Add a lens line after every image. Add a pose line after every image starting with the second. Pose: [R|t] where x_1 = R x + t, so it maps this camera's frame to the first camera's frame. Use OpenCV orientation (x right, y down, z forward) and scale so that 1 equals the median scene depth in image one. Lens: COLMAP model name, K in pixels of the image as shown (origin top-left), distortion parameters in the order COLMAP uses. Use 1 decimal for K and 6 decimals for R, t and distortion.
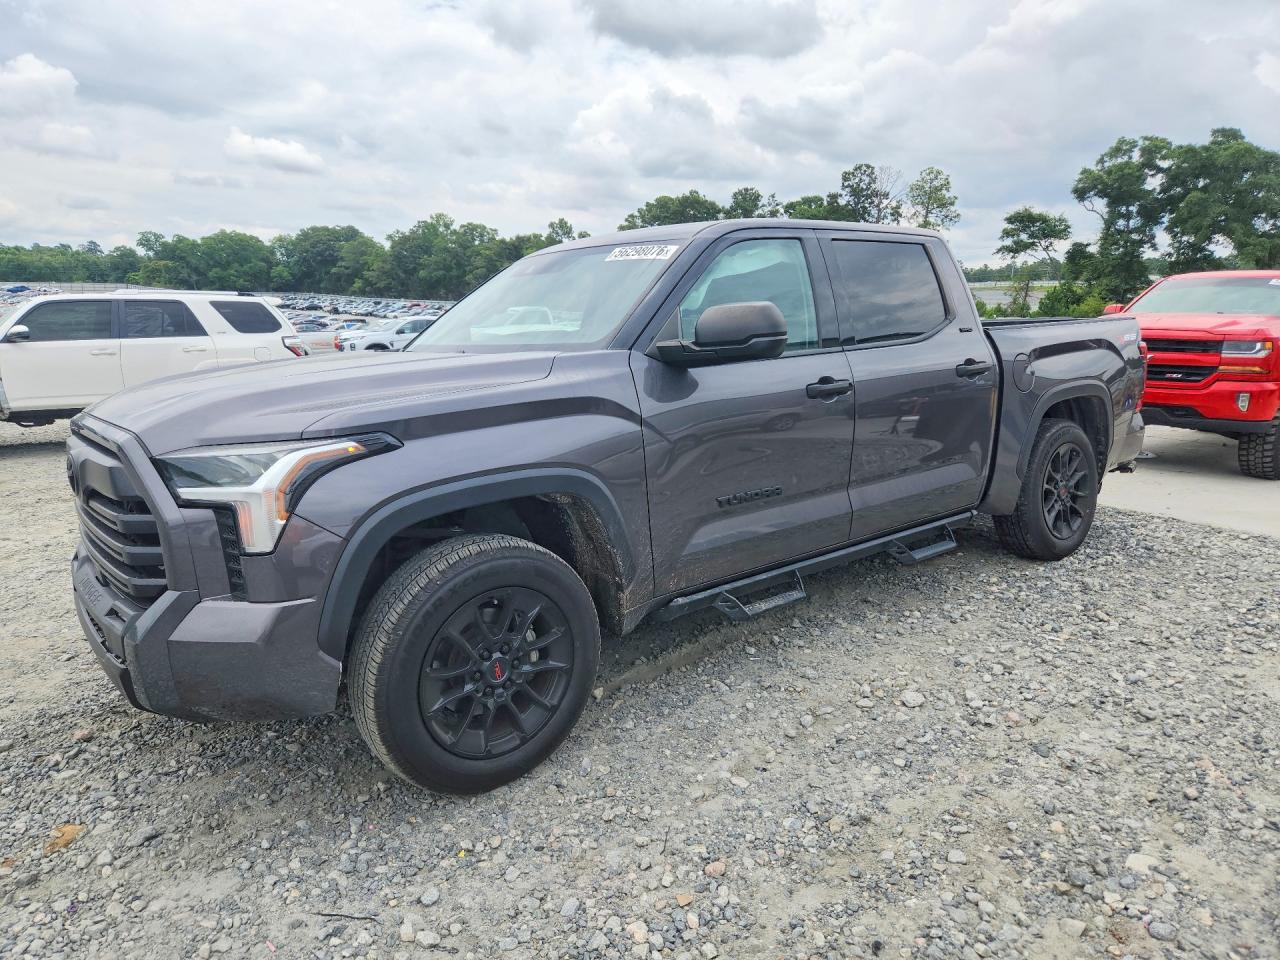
lens RADIAL K [[889.5, 0, 614.9], [0, 889.5, 498.3], [0, 0, 1]] dist [0.039737, -0.034558]
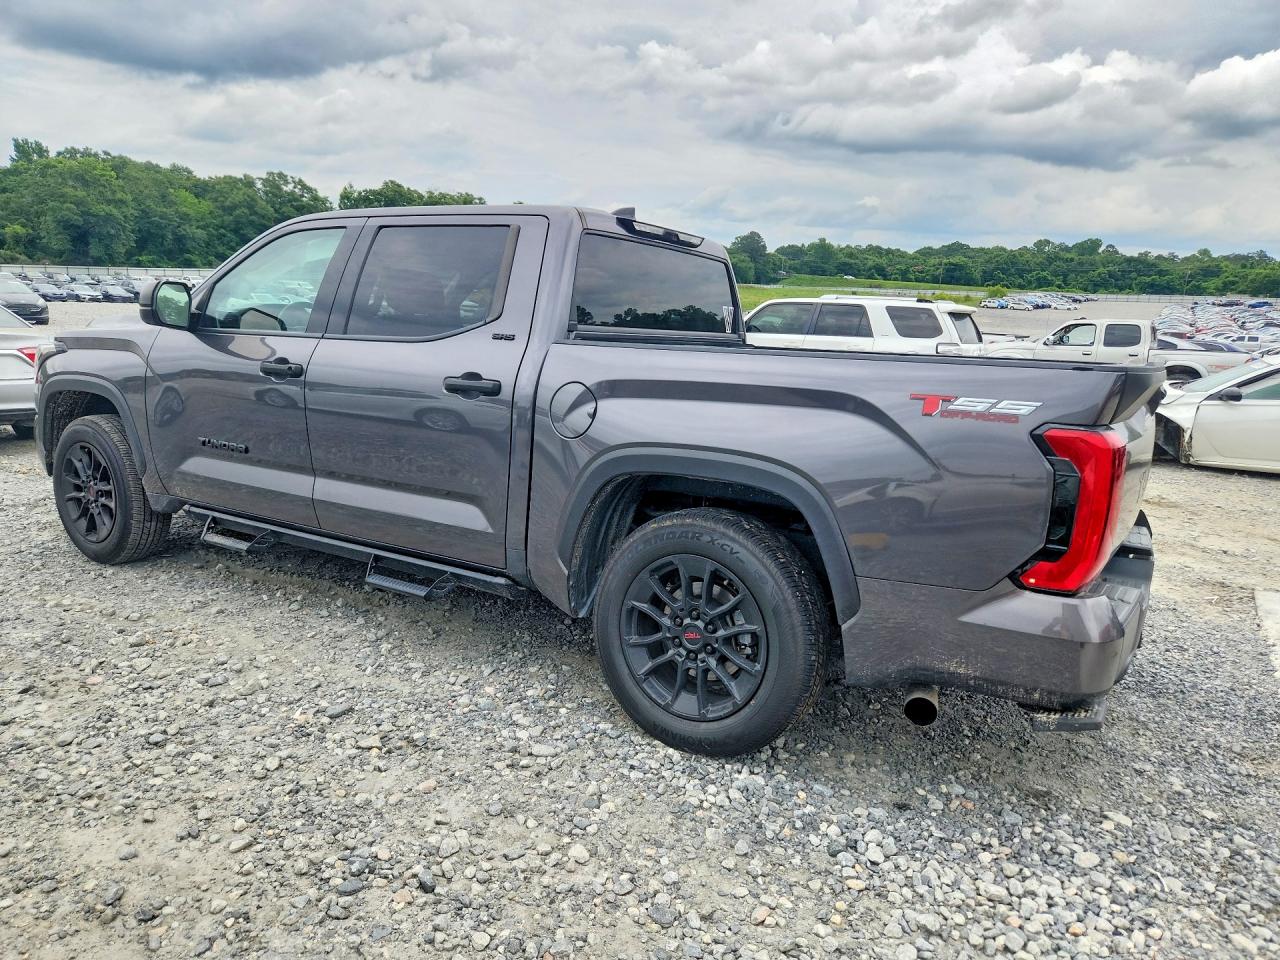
lens RADIAL K [[889.5, 0, 638.2], [0, 889.5, 479.9], [0, 0, 1]] dist [0.039737, -0.034558]
pose [[0.326286, 0.201510, -0.923543, 0.716523], [-0.234685, 0.963692, 0.127357, -0.120428], [0.915675, 0.175187, 0.361731, 0.526568]]
